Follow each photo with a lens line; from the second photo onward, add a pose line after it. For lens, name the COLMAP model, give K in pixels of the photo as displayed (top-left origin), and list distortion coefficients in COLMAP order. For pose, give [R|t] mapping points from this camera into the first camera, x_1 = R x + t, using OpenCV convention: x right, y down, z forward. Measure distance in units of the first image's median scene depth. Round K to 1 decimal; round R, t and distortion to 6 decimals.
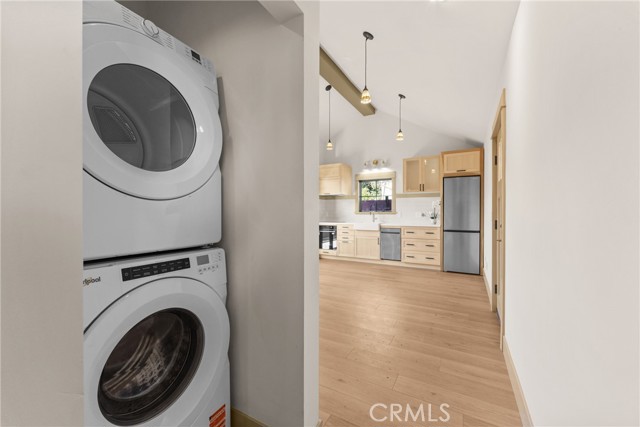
lens RADIAL K [[257.3, 0, 320.0], [0, 257.3, 213.5], [0, 0, 1]] dist [-0.000239, 0.000155]
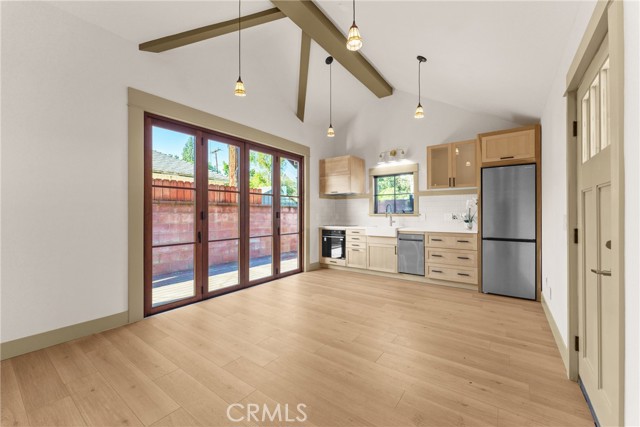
lens RADIAL K [[257.3, 0, 320.0], [0, 257.3, 213.5], [0, 0, 1]] dist [-0.000239, 0.000155]
pose [[0.993771, -0.004517, -0.111353, 0.083089], [0.004164, 0.999986, -0.003399, -0.005047], [0.111367, 0.002915, 0.993775, 0.177775]]
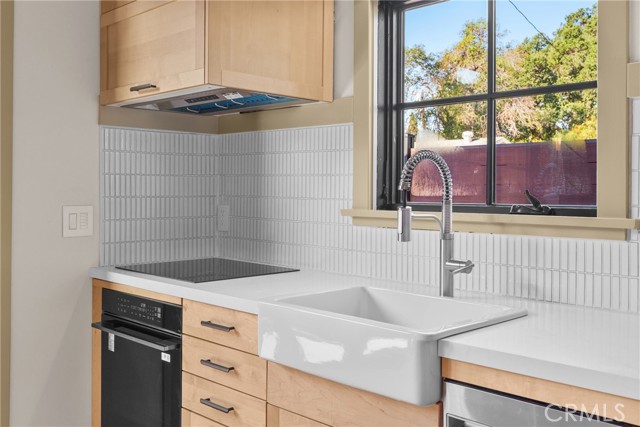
lens RADIAL K [[652.6, 0, 320.0], [0, 652.6, 213.5], [0, 0, 1]] dist [0.001047, 0.000276]
pose [[0.965039, 0.012902, -0.261789, 0.254827], [-0.003045, 0.999272, 0.038024, -0.020735], [0.262089, -0.035898, 0.964376, 0.736936]]
